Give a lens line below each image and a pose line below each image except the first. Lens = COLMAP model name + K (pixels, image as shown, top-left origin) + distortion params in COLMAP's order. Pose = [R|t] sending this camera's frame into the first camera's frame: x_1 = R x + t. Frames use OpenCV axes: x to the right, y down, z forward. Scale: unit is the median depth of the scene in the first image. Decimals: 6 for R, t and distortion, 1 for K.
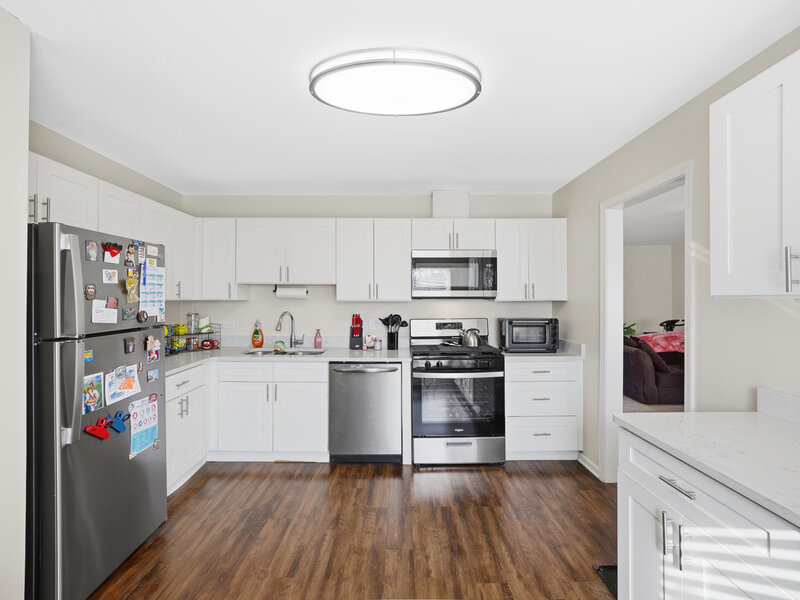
lens RADIAL K [[364.8, 0, 399.7], [0, 364.8, 296.9], [0, 0, 1]] dist [-0.030774, 0.000325]
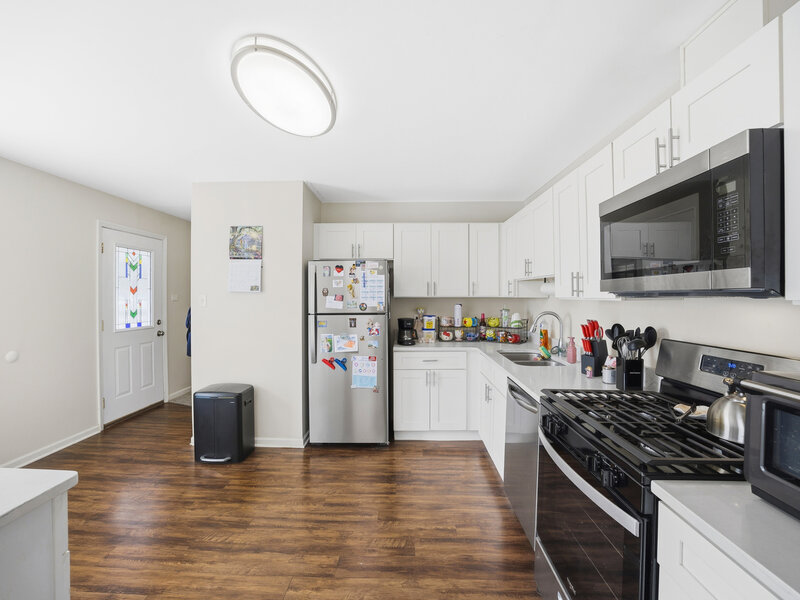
lens RADIAL K [[355.0, 0, 400.0], [0, 355.0, 300.0], [0, 0, 1]] dist [-0.033350, -0.000057]
pose [[-0.031337, 0.013819, -0.999413, 0.584159], [0.004770, 0.999895, 0.013676, 0.002314], [0.999497, -0.004338, -0.031400, 0.789854]]
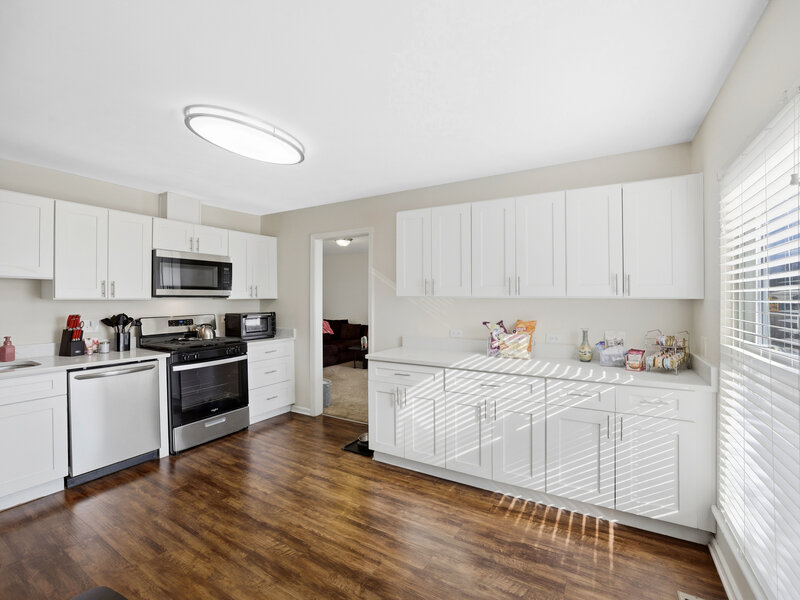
lens RADIAL K [[364.8, 0, 399.7], [0, 364.8, 296.9], [0, 0, 1]] dist [-0.030774, 0.000325]
pose [[0.512680, 0.003293, 0.858574, -0.516197], [-0.005240, 0.999986, -0.000707, 0.001965], [-0.858564, -0.004137, 0.512690, -0.100313]]
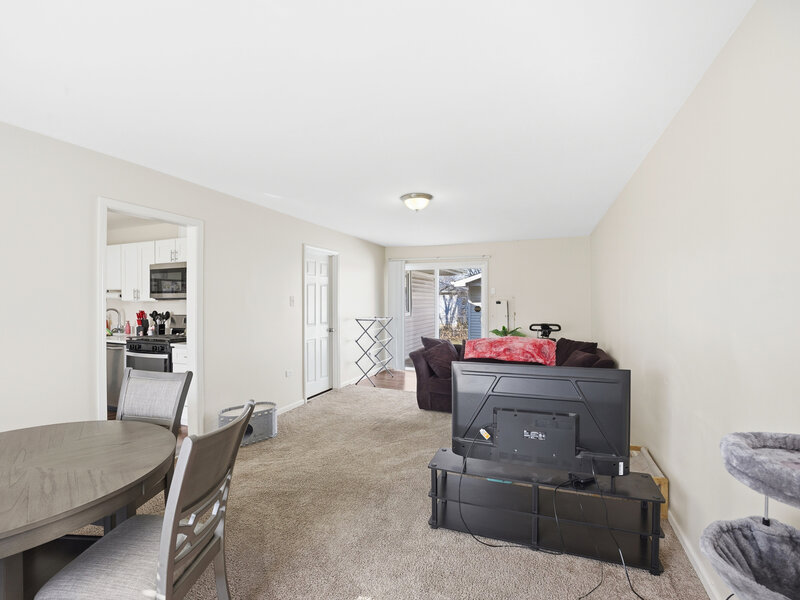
lens RADIAL K [[364.8, 0, 399.7], [0, 364.8, 296.9], [0, 0, 1]] dist [-0.030774, 0.000325]
pose [[0.924621, -0.003352, -0.380873, 1.544503], [0.001243, 0.999983, -0.005783, 0.003748], [0.380885, 0.004874, 0.924609, 0.107645]]
